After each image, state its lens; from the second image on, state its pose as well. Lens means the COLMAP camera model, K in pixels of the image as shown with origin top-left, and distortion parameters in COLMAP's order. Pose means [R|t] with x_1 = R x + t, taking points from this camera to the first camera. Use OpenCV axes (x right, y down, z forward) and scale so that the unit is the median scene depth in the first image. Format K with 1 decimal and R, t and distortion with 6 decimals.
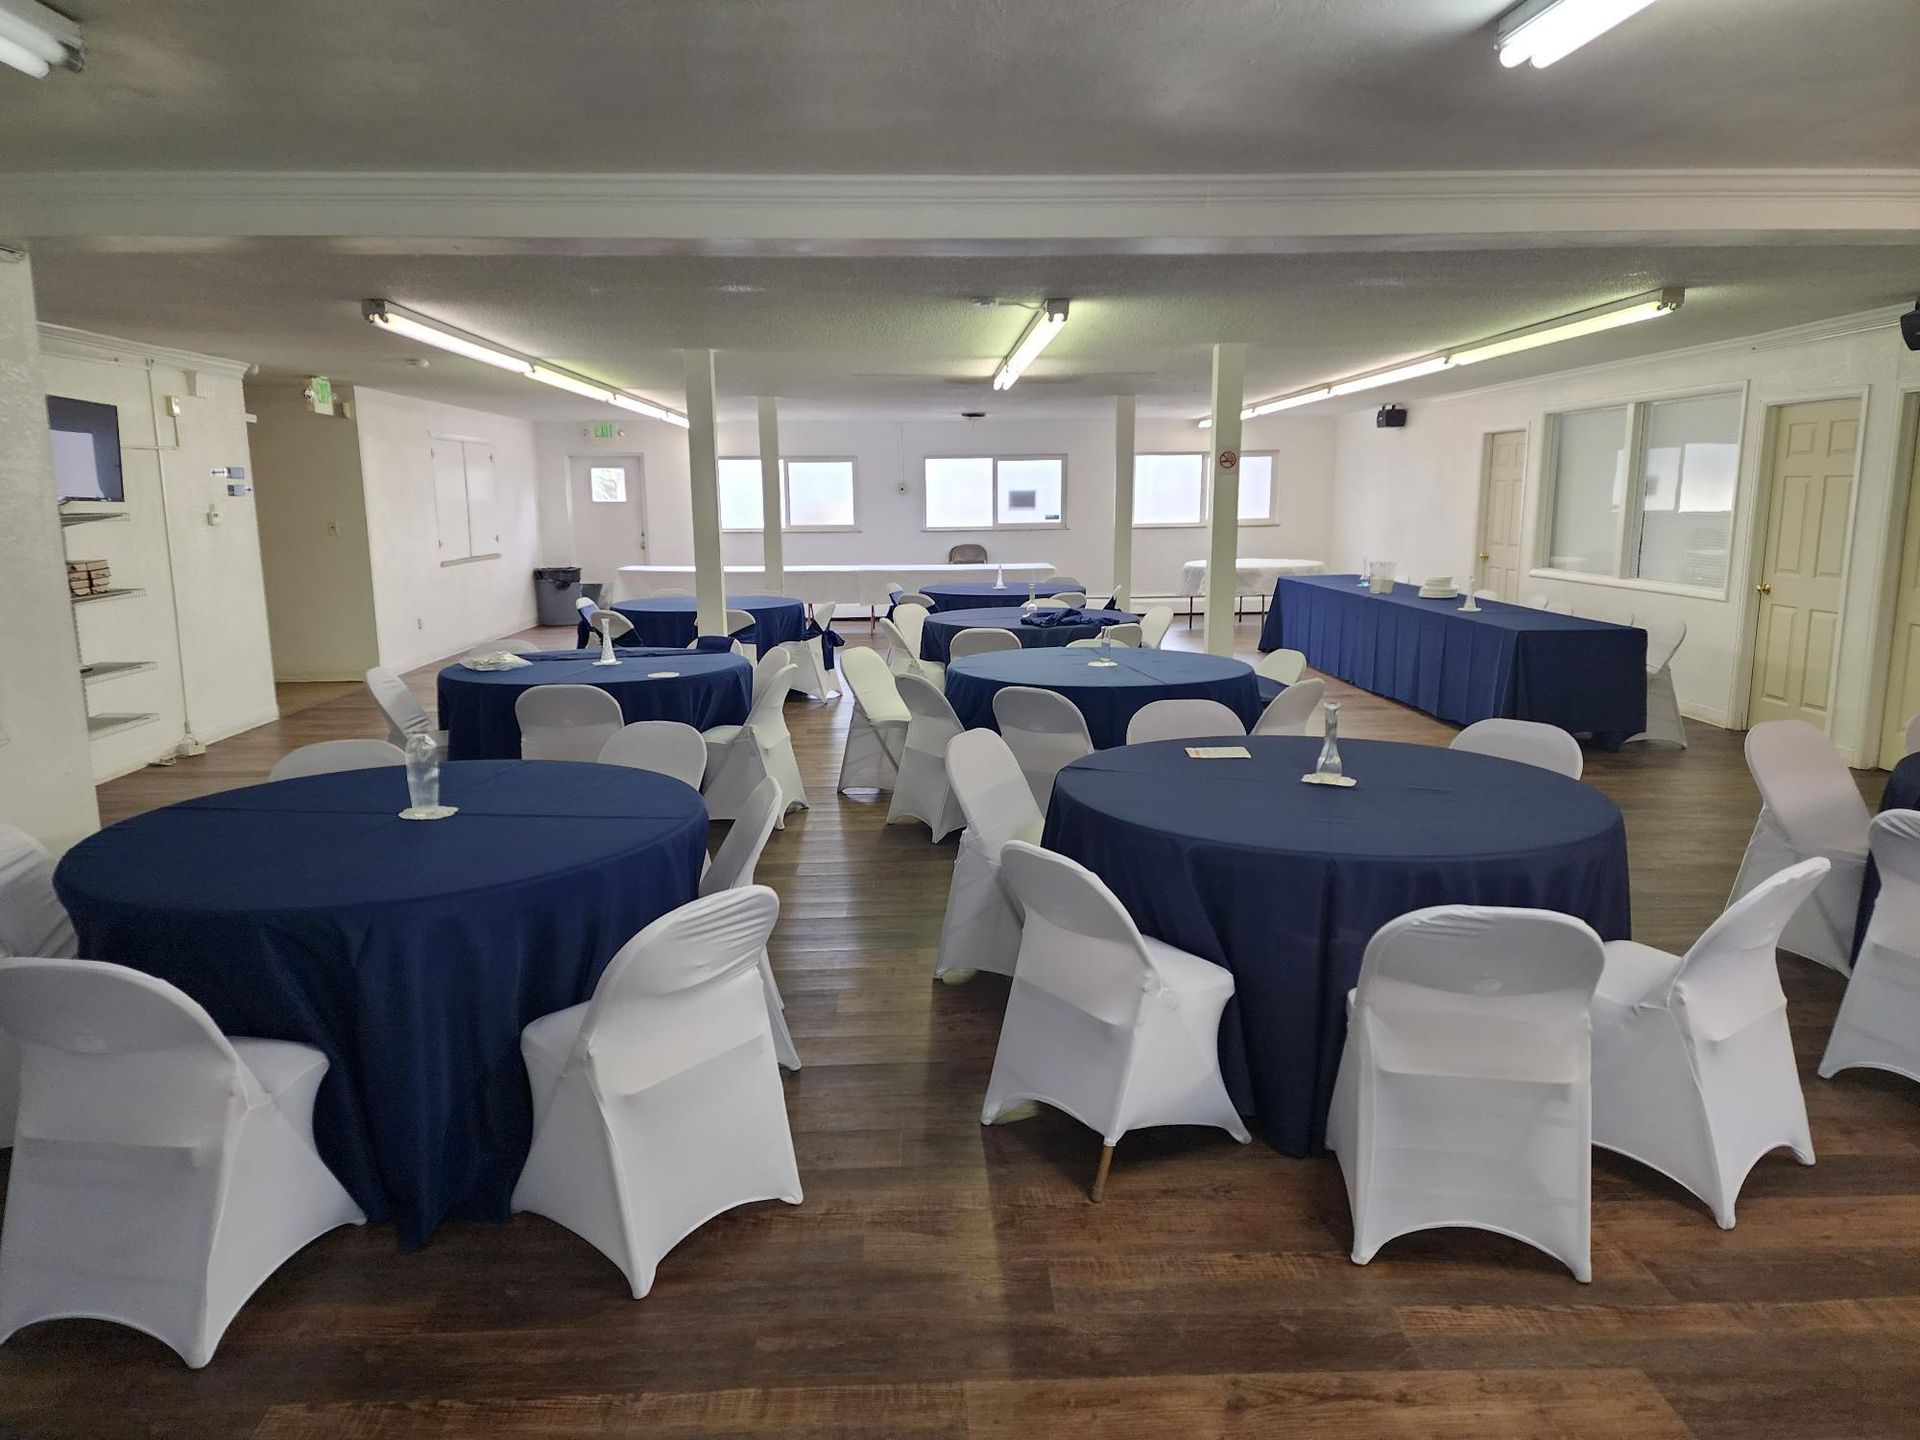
lens RADIAL K [[1294.5, 0, 966.8], [0, 1294.5, 718.6], [0, 0, 1]] dist [0.037301, -0.008514]
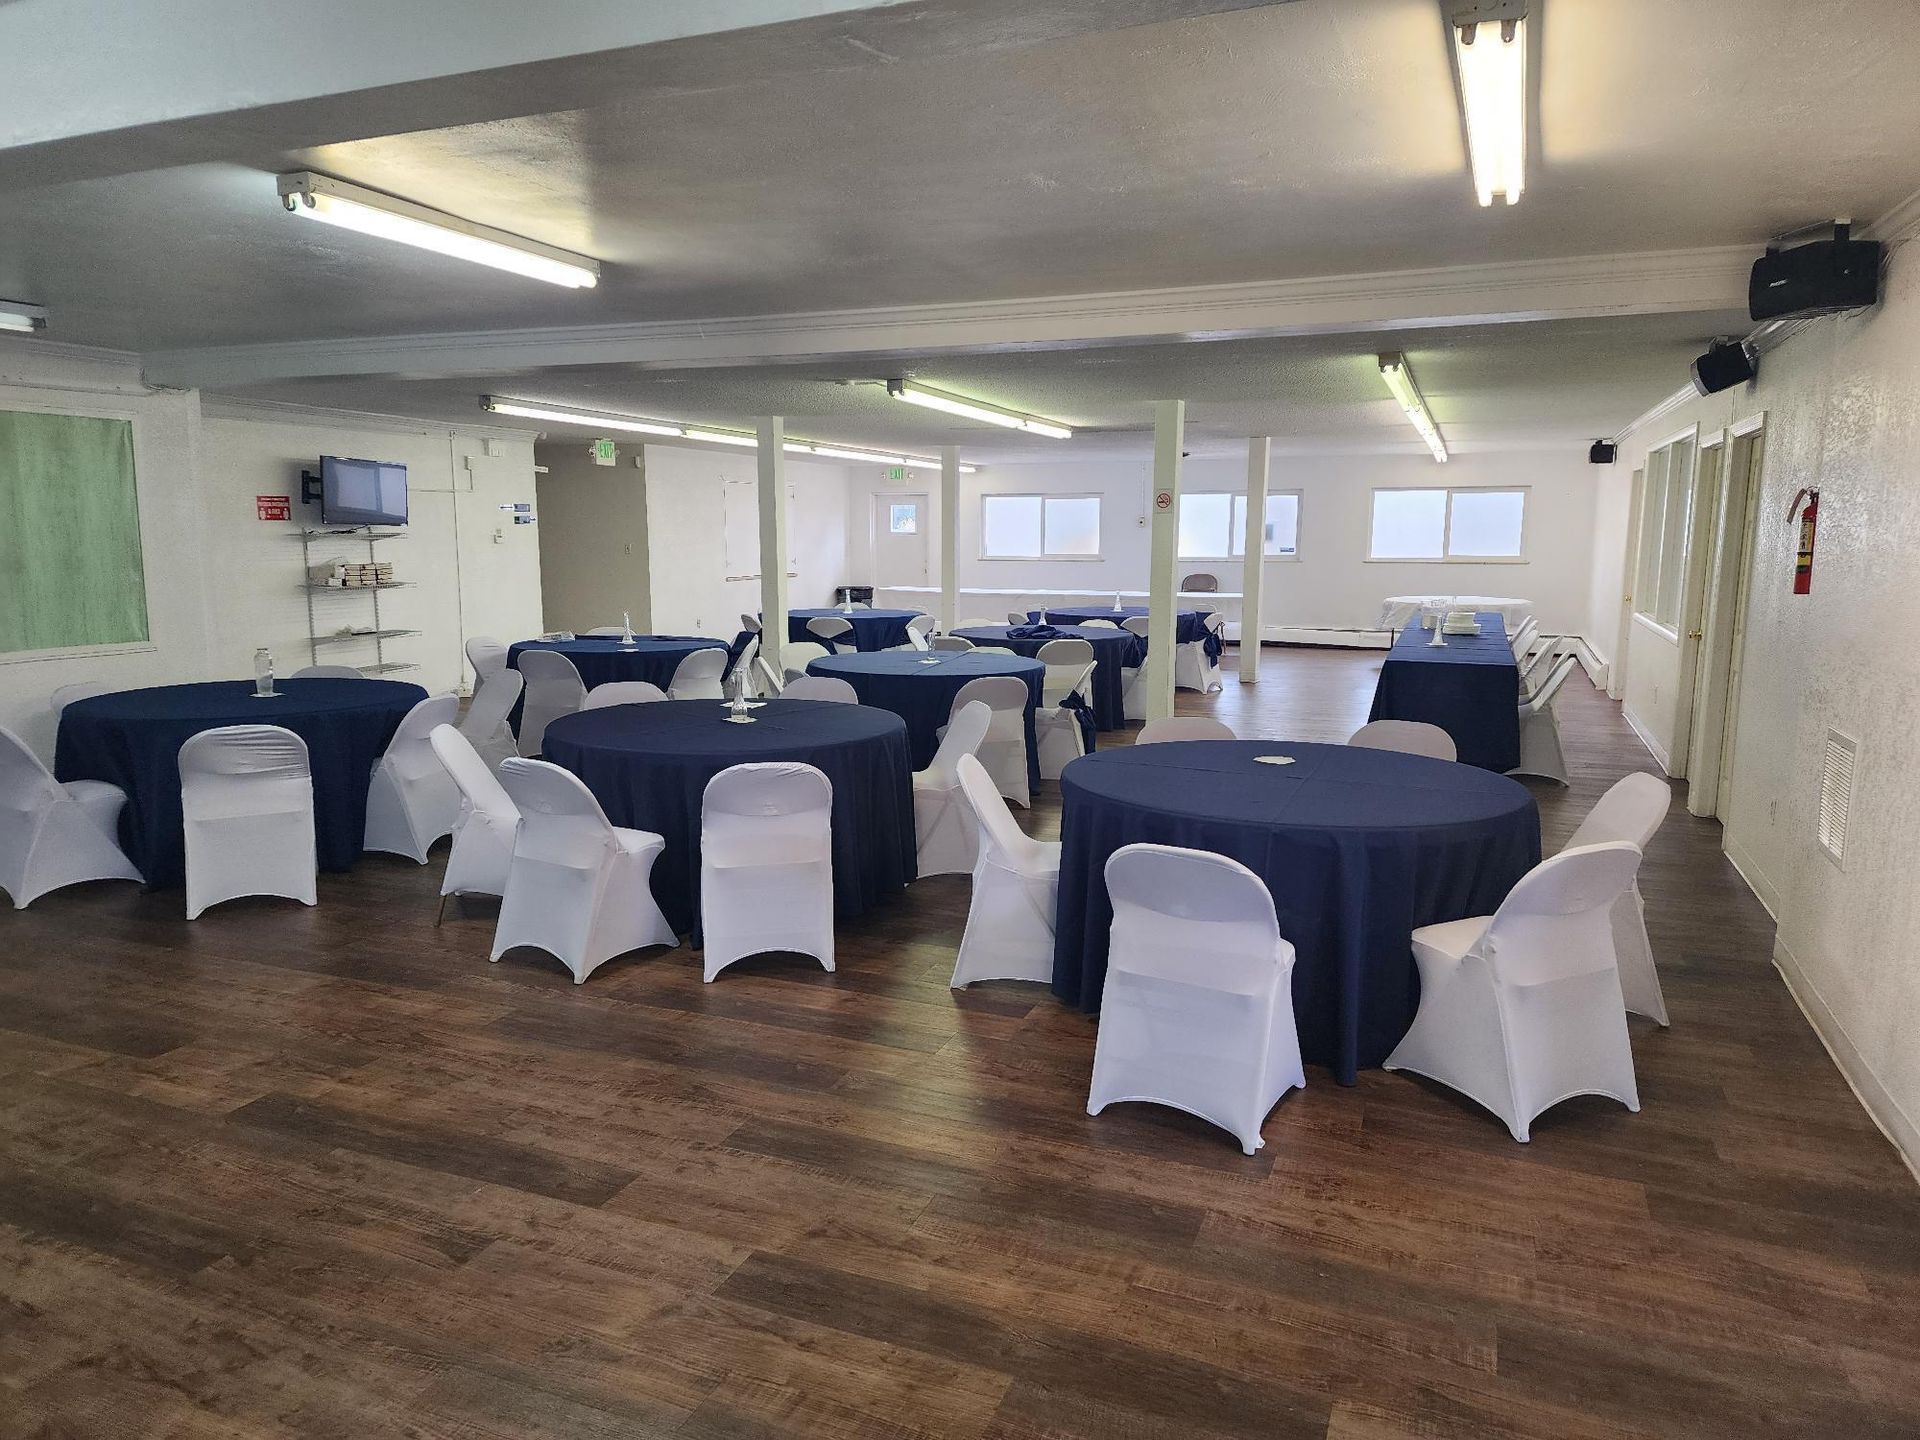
lens RADIAL K [[1294.5, 0, 941.1], [0, 1294.5, 723.2], [0, 0, 1]] dist [0.037301, -0.008514]
pose [[0.910449, 0.071645, -0.407369, 0.452154], [-0.080403, 0.996753, -0.004394, 0.017158], [0.405731, 0.036754, 0.913253, -0.106157]]
